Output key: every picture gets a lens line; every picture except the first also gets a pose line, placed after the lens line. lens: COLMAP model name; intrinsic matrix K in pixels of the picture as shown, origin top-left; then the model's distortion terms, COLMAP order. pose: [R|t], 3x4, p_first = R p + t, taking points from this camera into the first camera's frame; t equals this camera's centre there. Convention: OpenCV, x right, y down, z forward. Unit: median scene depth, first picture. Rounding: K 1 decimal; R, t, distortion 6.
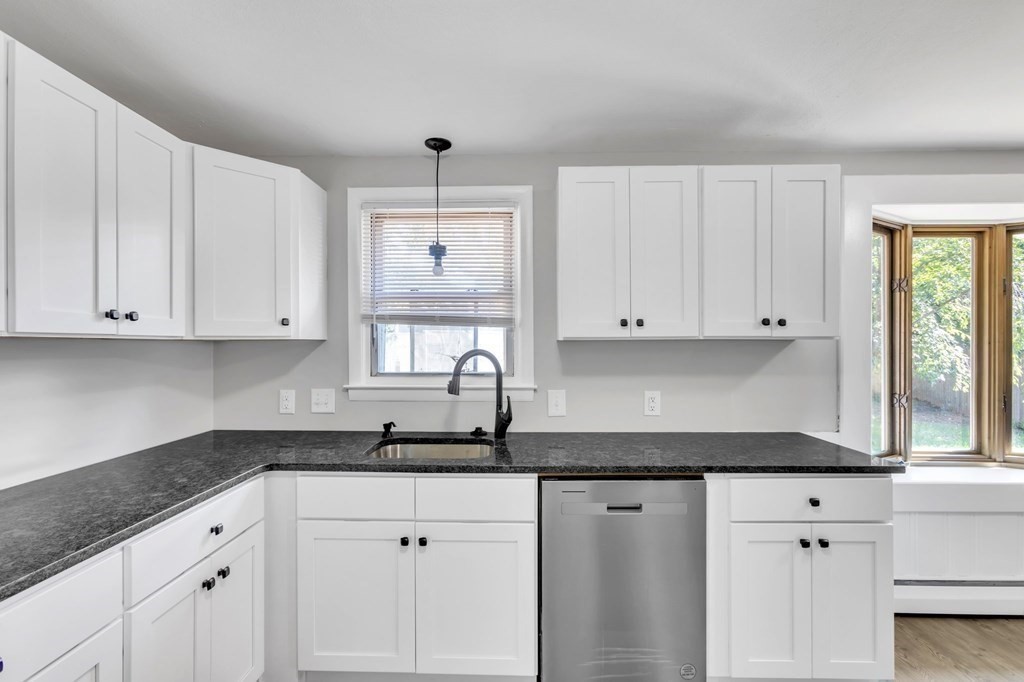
lens RADIAL K [[458.3, 0, 512.0], [0, 458.3, 341.0], [0, 0, 1]] dist [0.008195, -0.000176]
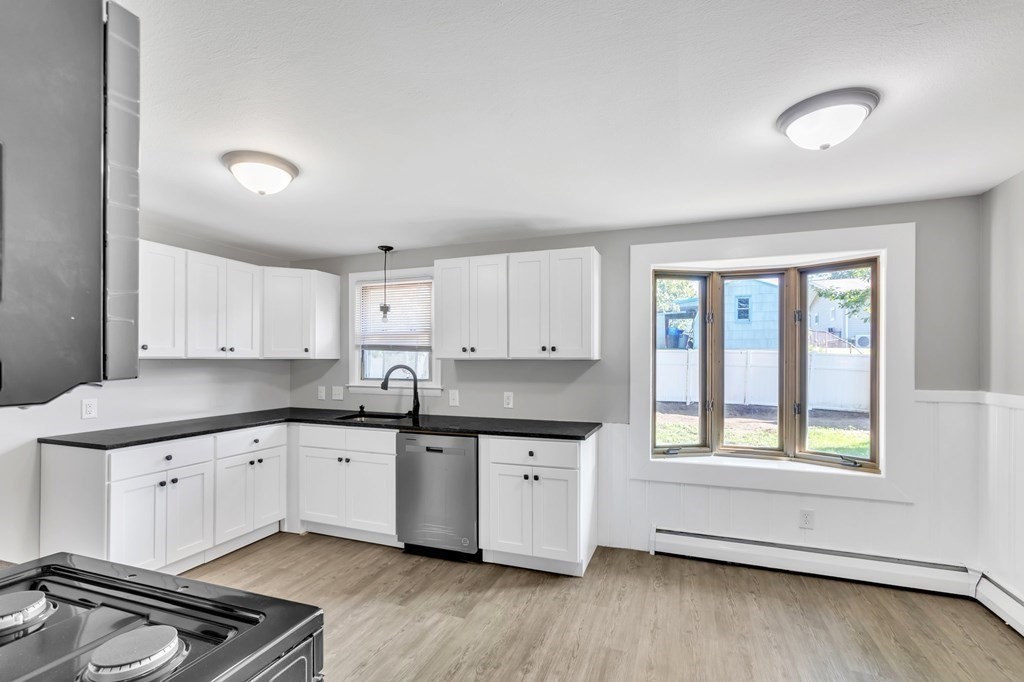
lens RADIAL K [[465.5, 0, 511.5], [0, 465.5, 356.1], [0, 0, 1]] dist [-0.001293, -0.000108]
pose [[0.942117, -0.000699, -0.335284, 0.890665], [-0.000617, 0.999993, -0.003821, -0.007972], [0.335284, 0.003807, 0.942109, -0.513731]]
